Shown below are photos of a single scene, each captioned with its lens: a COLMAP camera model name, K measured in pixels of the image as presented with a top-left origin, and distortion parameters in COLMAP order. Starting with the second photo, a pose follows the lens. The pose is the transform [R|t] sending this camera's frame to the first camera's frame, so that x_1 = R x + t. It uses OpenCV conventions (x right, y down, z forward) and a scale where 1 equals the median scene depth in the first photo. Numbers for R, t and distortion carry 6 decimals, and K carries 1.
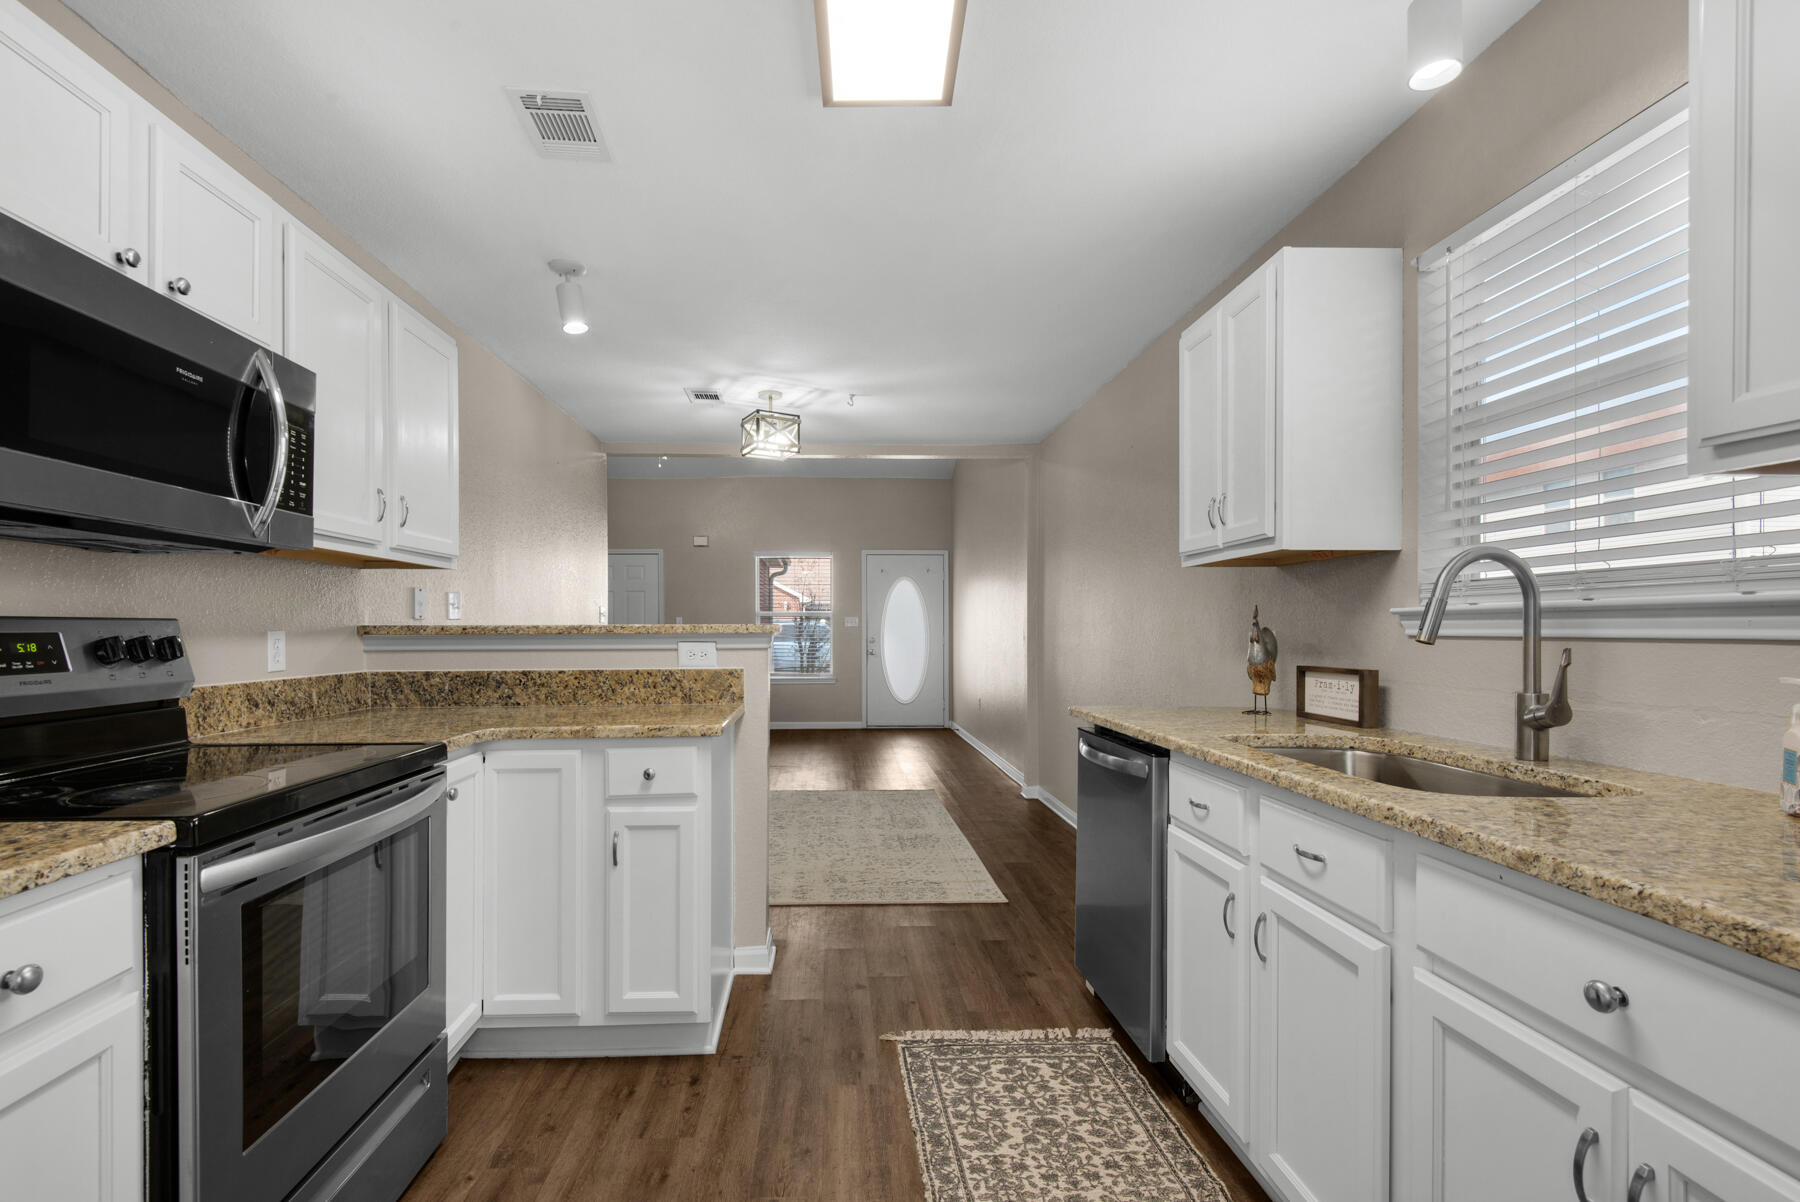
lens RADIAL K [[833.4, 0, 839.0], [0, 833.4, 635.6], [0, 0, 1]] dist [0.030072, -0.011179]
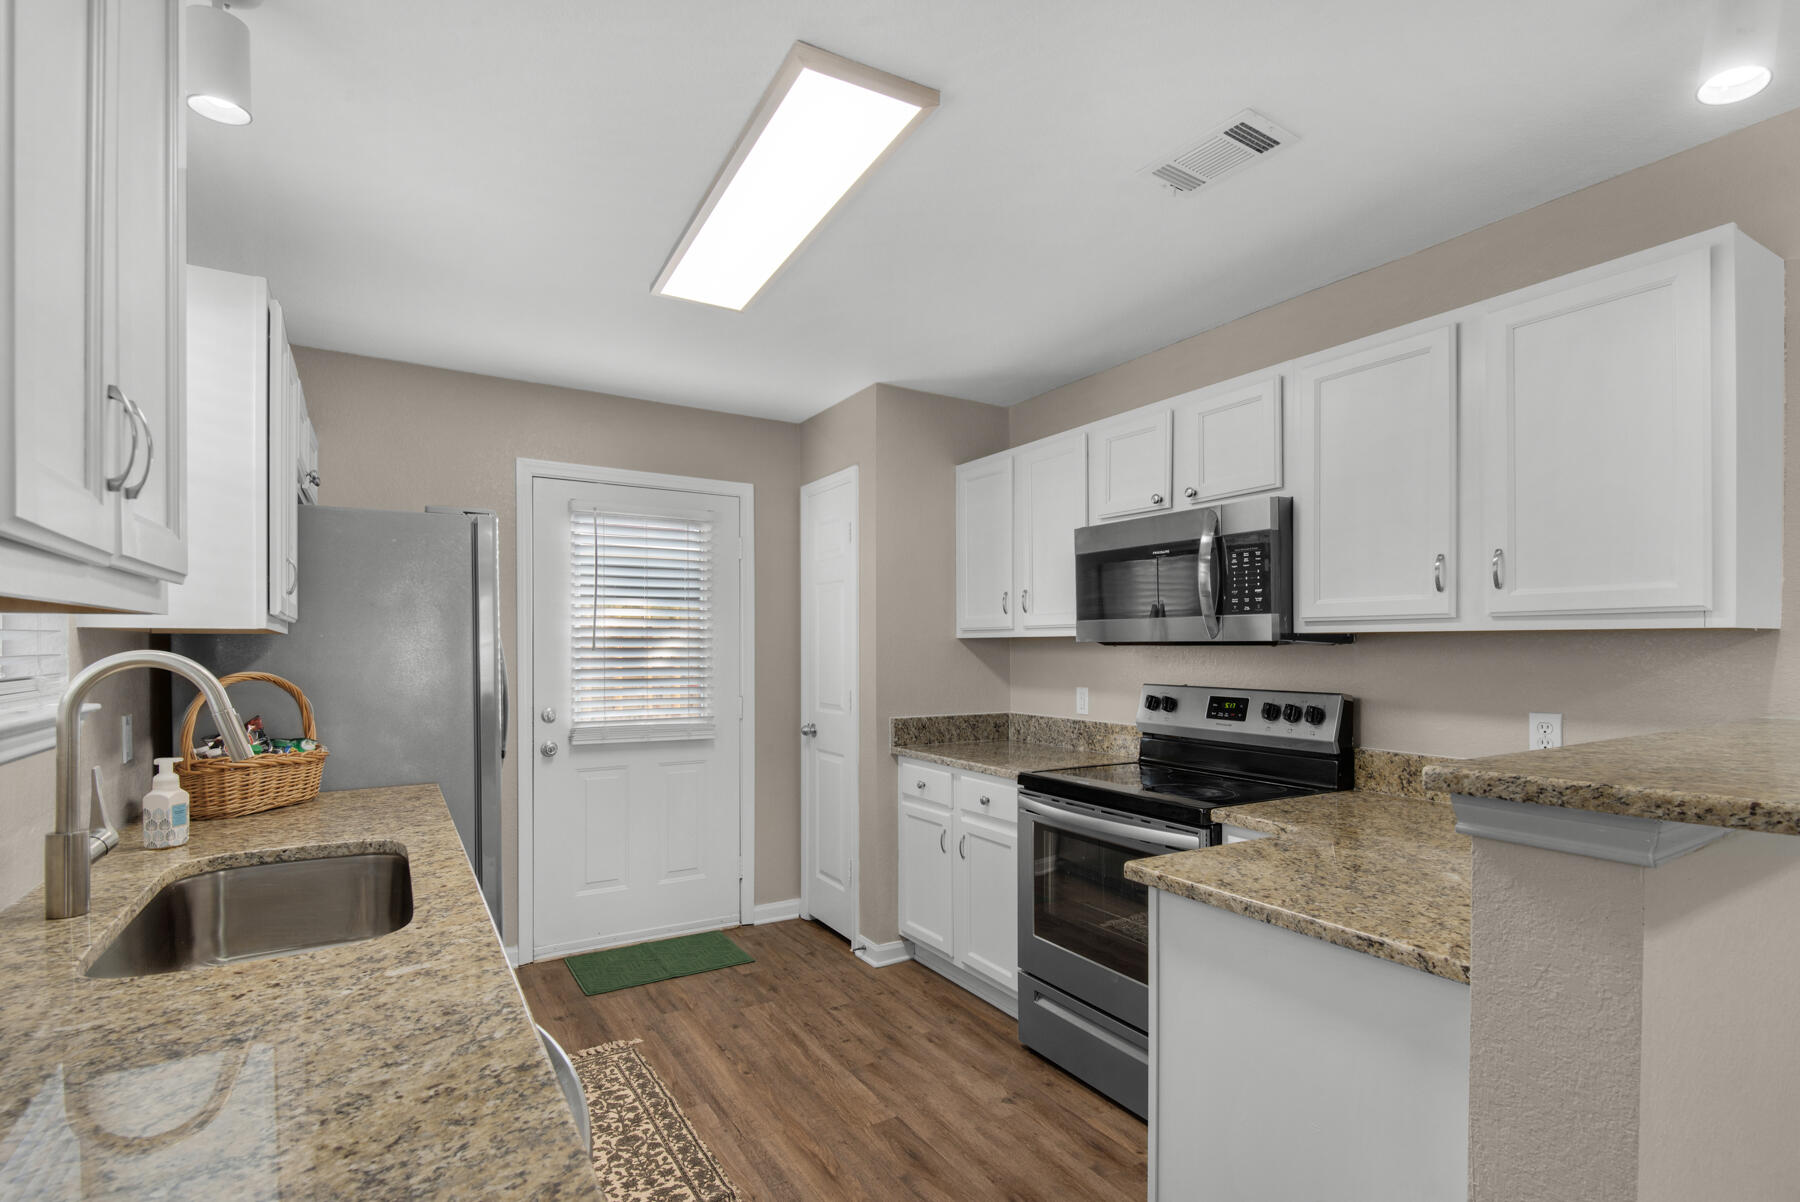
lens RADIAL K [[853.0, 0, 900.6], [0, 853.0, 647.3], [0, 0, 1]] dist [0.019353, -0.013538]
pose [[-0.865174, 0.001947, -0.501467, 0.409751], [-0.002858, 0.999957, 0.008814, -0.089103], [0.501463, 0.009059, -0.865132, 1.590240]]
